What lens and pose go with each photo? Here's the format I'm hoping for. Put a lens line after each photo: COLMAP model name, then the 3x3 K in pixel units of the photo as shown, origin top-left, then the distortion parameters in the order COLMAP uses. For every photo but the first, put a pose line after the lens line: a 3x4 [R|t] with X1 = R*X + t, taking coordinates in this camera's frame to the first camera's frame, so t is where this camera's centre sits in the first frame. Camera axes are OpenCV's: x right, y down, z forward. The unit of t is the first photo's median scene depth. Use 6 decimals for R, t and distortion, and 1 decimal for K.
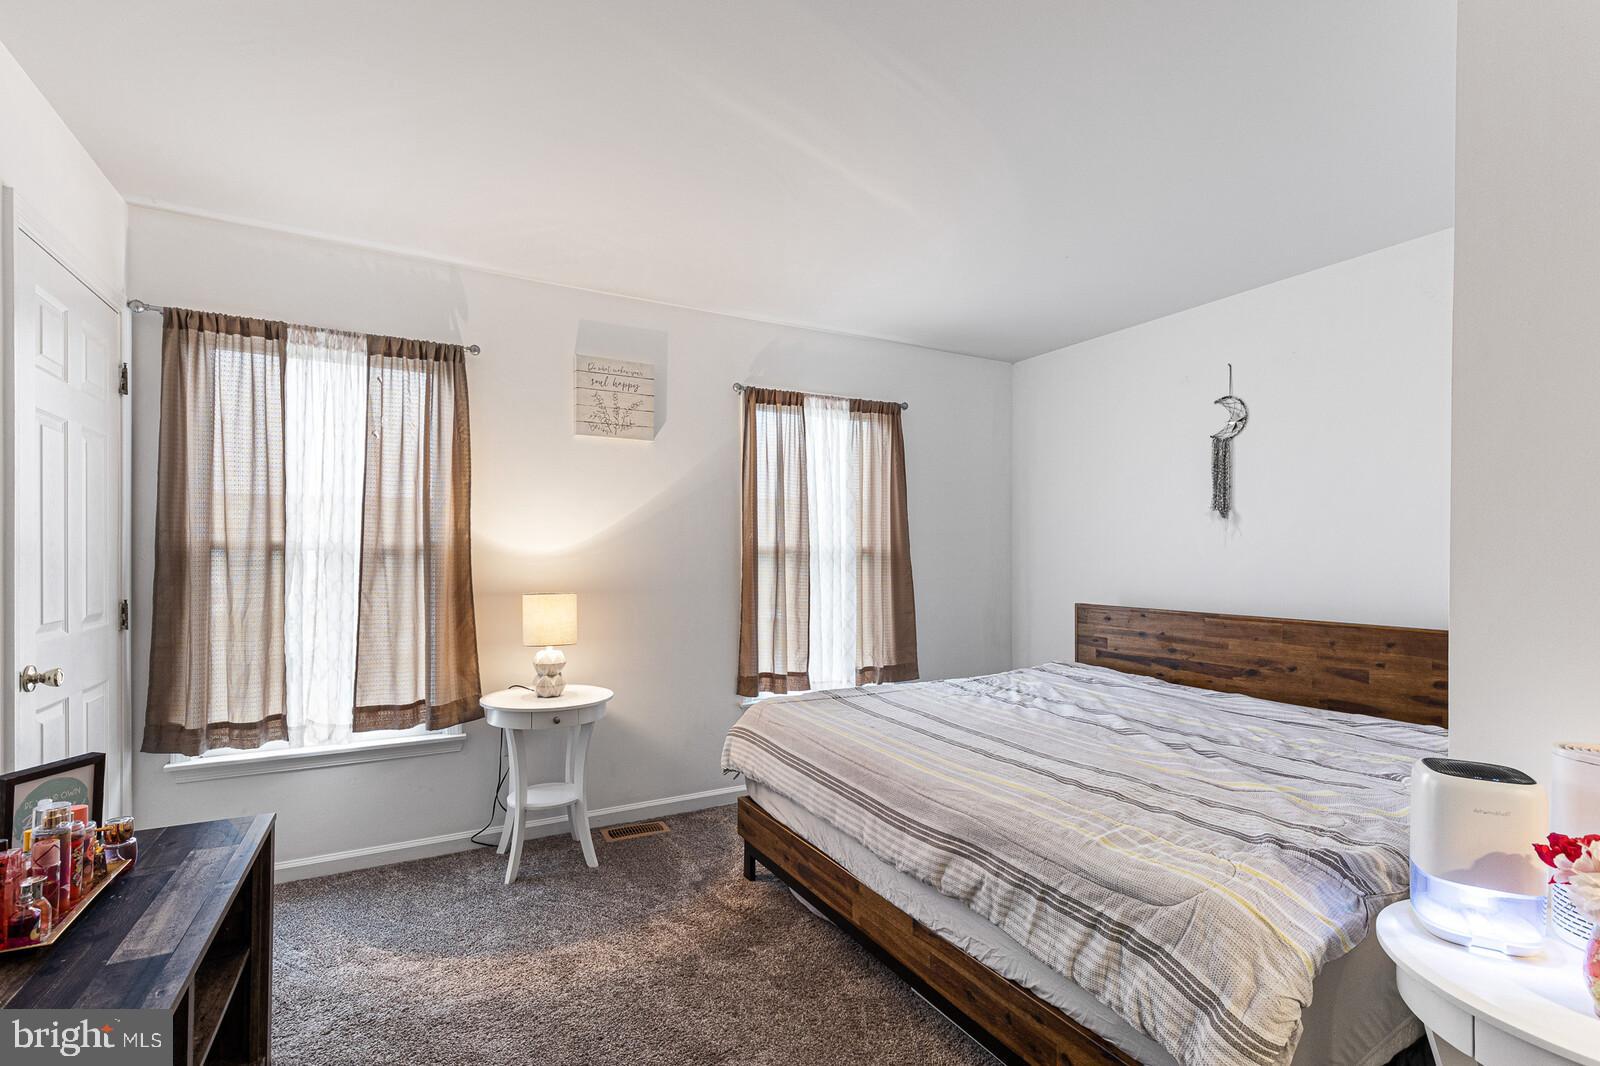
lens RADIAL K [[728.7, 0, 808.7], [0, 728.7, 544.1], [0, 0, 1]] dist [0.007924, -0.001329]
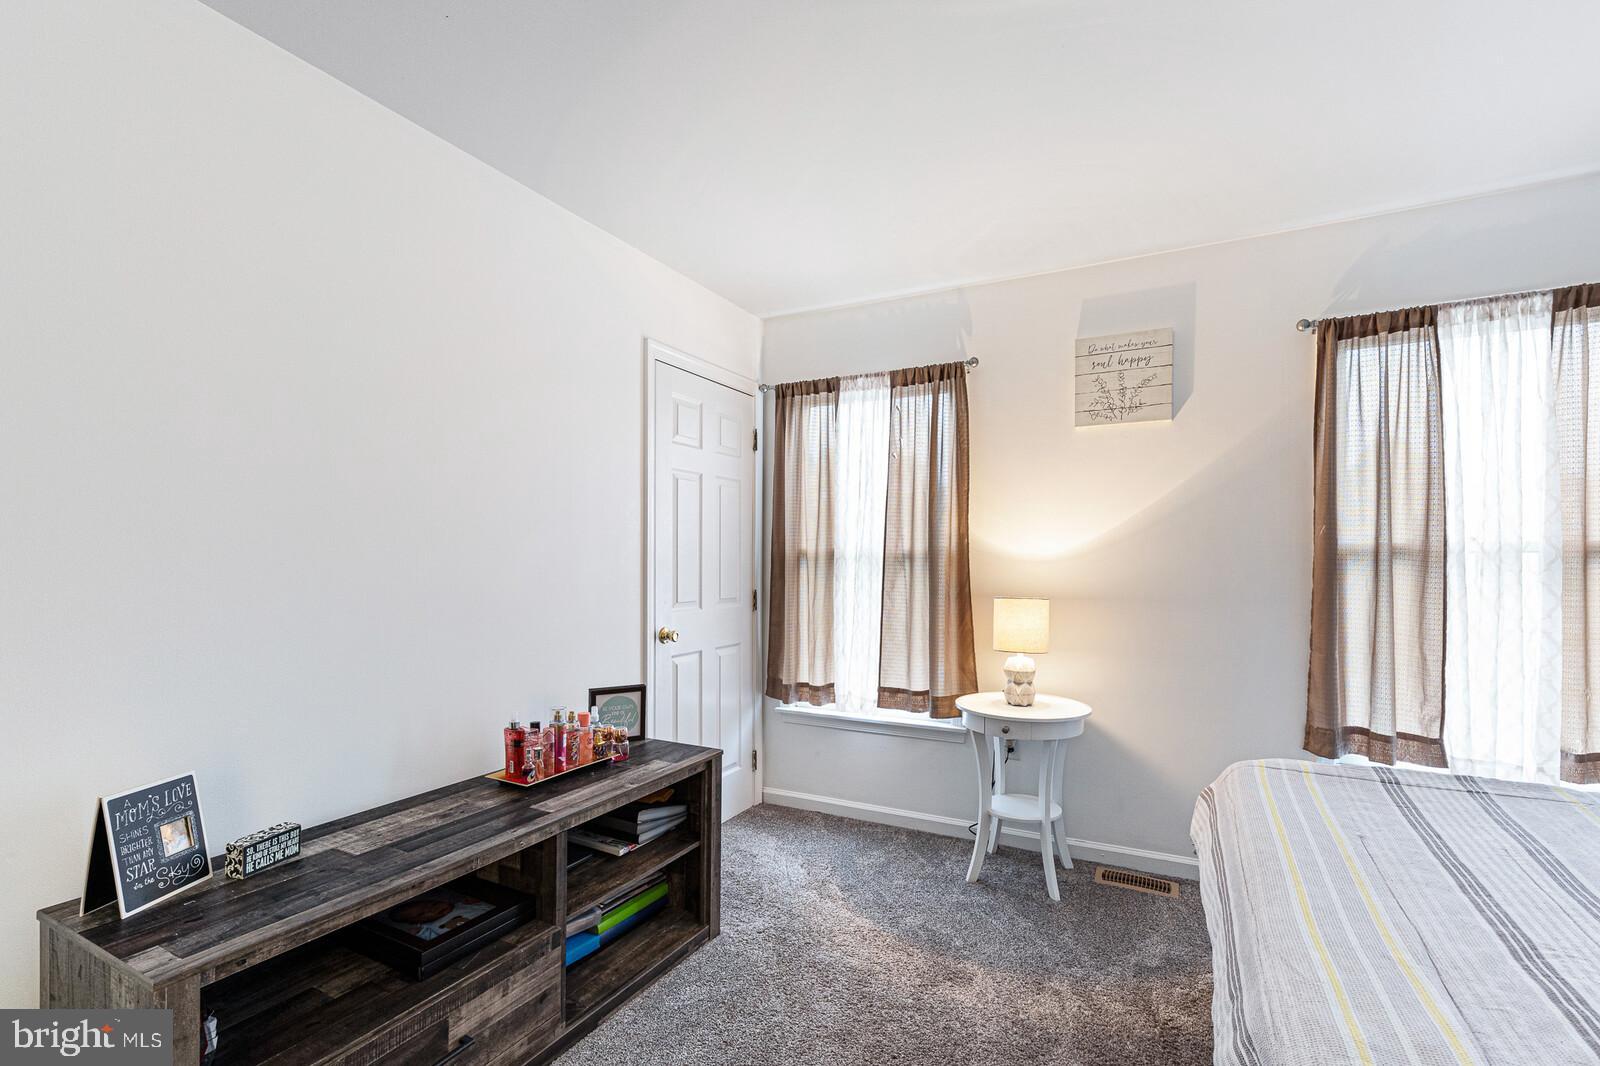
lens RADIAL K [[728.7, 0, 807.7], [0, 728.7, 549.4], [0, 0, 1]] dist [0.007924, -0.001329]
pose [[0.555837, -0.015093, -0.831154, 0.292859], [0.016041, 0.999844, -0.007429, 0.006368], [0.831136, -0.009203, 0.555993, 0.234745]]
